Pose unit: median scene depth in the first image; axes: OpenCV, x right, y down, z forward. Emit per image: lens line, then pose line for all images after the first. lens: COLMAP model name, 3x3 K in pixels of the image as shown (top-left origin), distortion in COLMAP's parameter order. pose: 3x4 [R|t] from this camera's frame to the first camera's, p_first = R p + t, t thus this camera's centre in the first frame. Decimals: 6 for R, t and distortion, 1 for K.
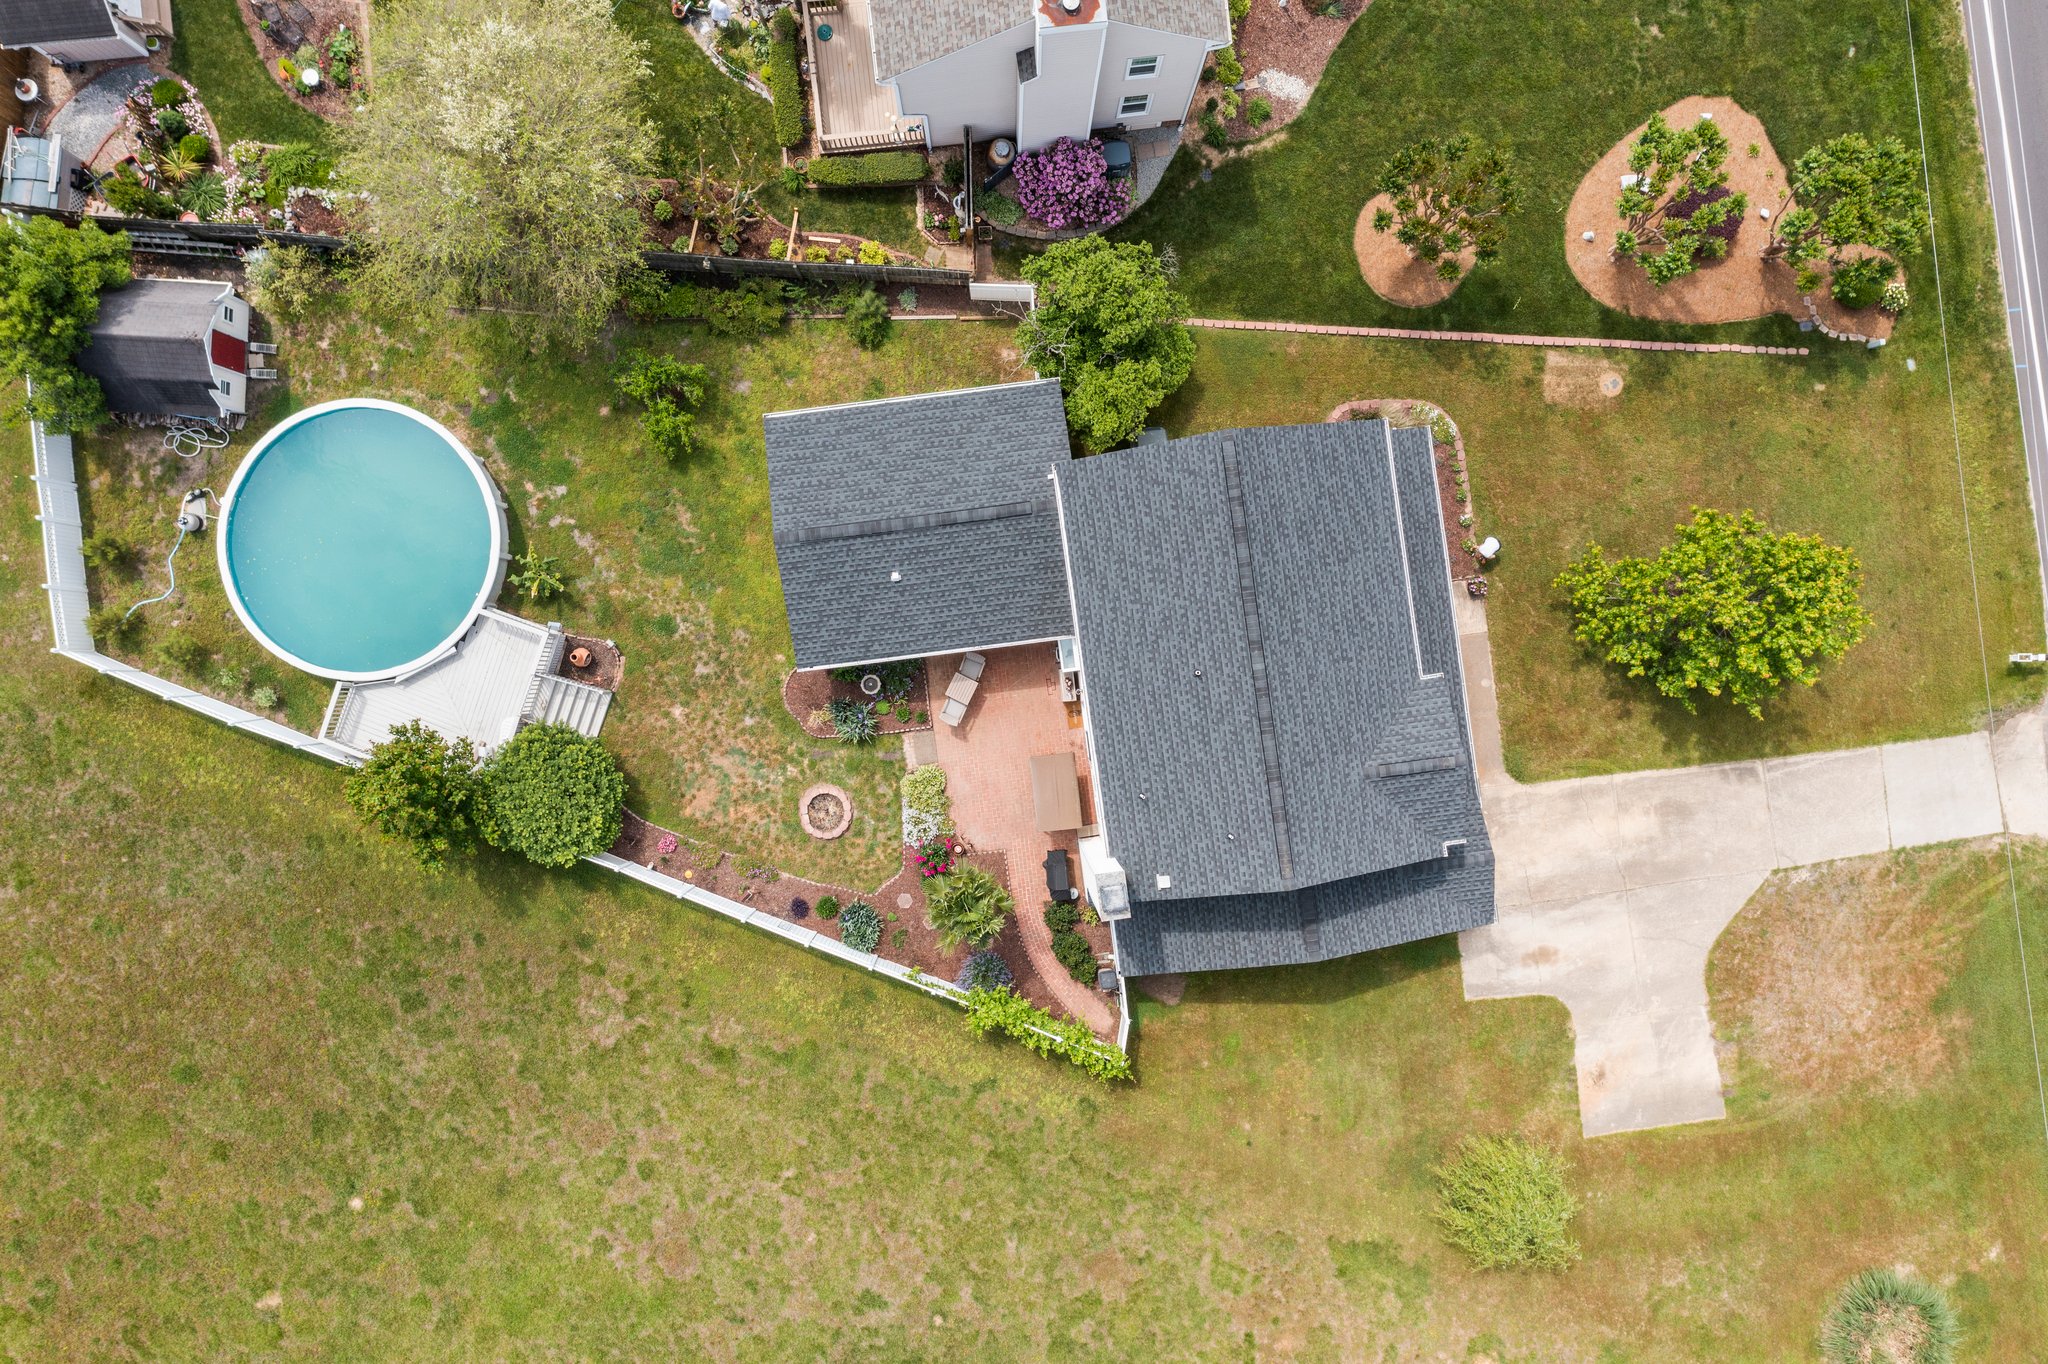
lens RADIAL K [[1666.2, 0, 1023.2], [0, 1666.2, 684.5], [0, 0, 1]] dist [-0.007250, -0.001074]
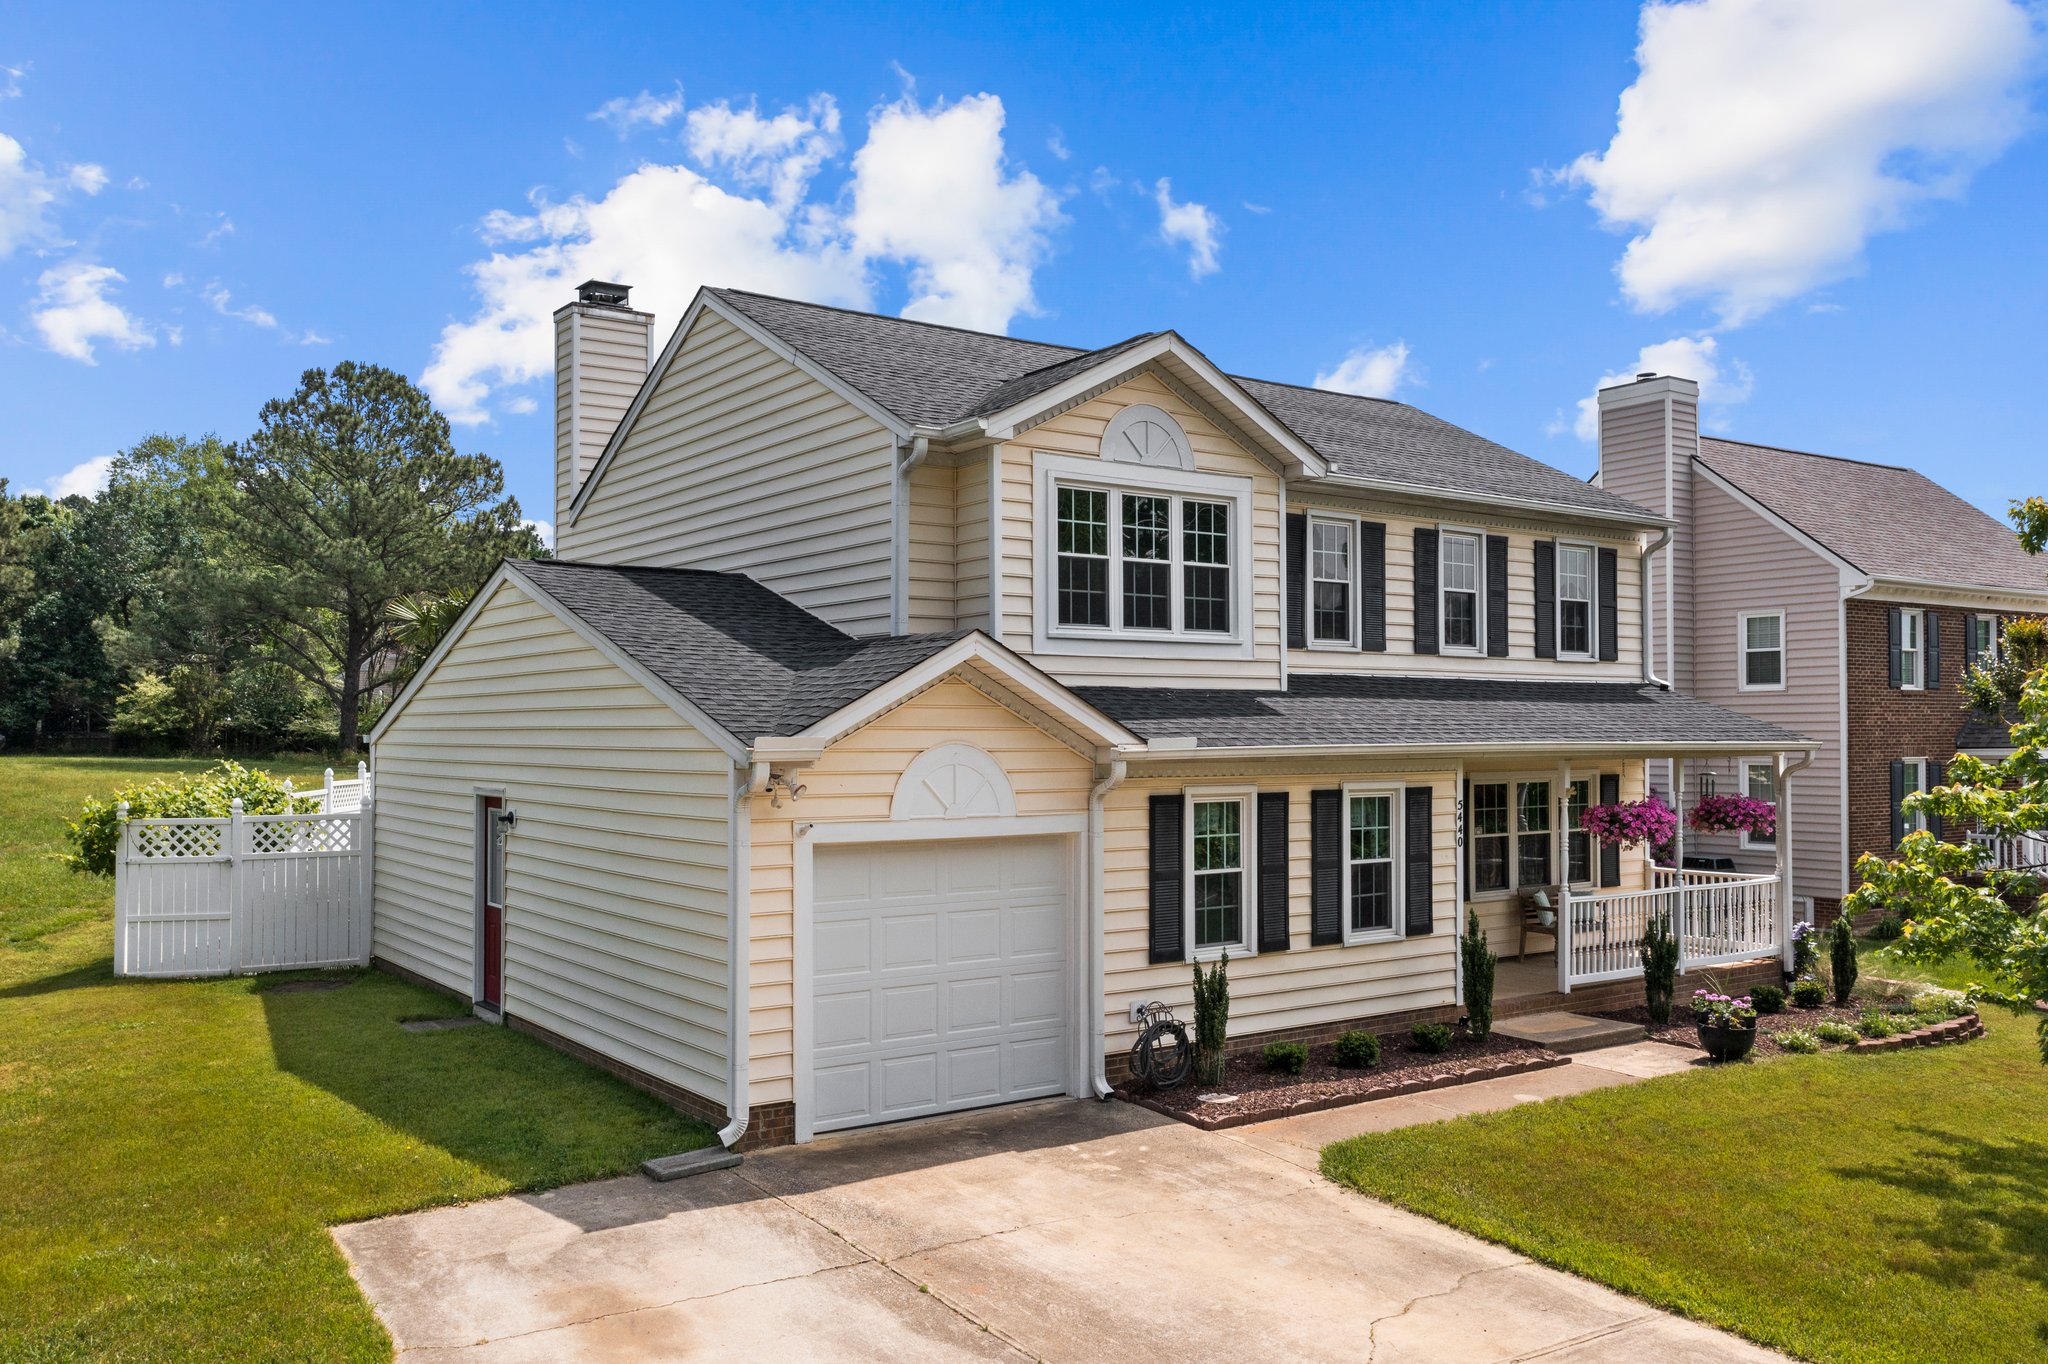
lens RADIAL K [[1641.5, 0, 1018.5], [0, 1641.5, 709.3], [0, 0, 1]] dist [-0.004950, 0.004075]
pose [[0.457696, -0.013447, -0.889007, 0.486841], [-0.889103, -0.010506, -0.457586, 0.205935], [-0.003187, 0.999854, -0.016764, 0.935303]]
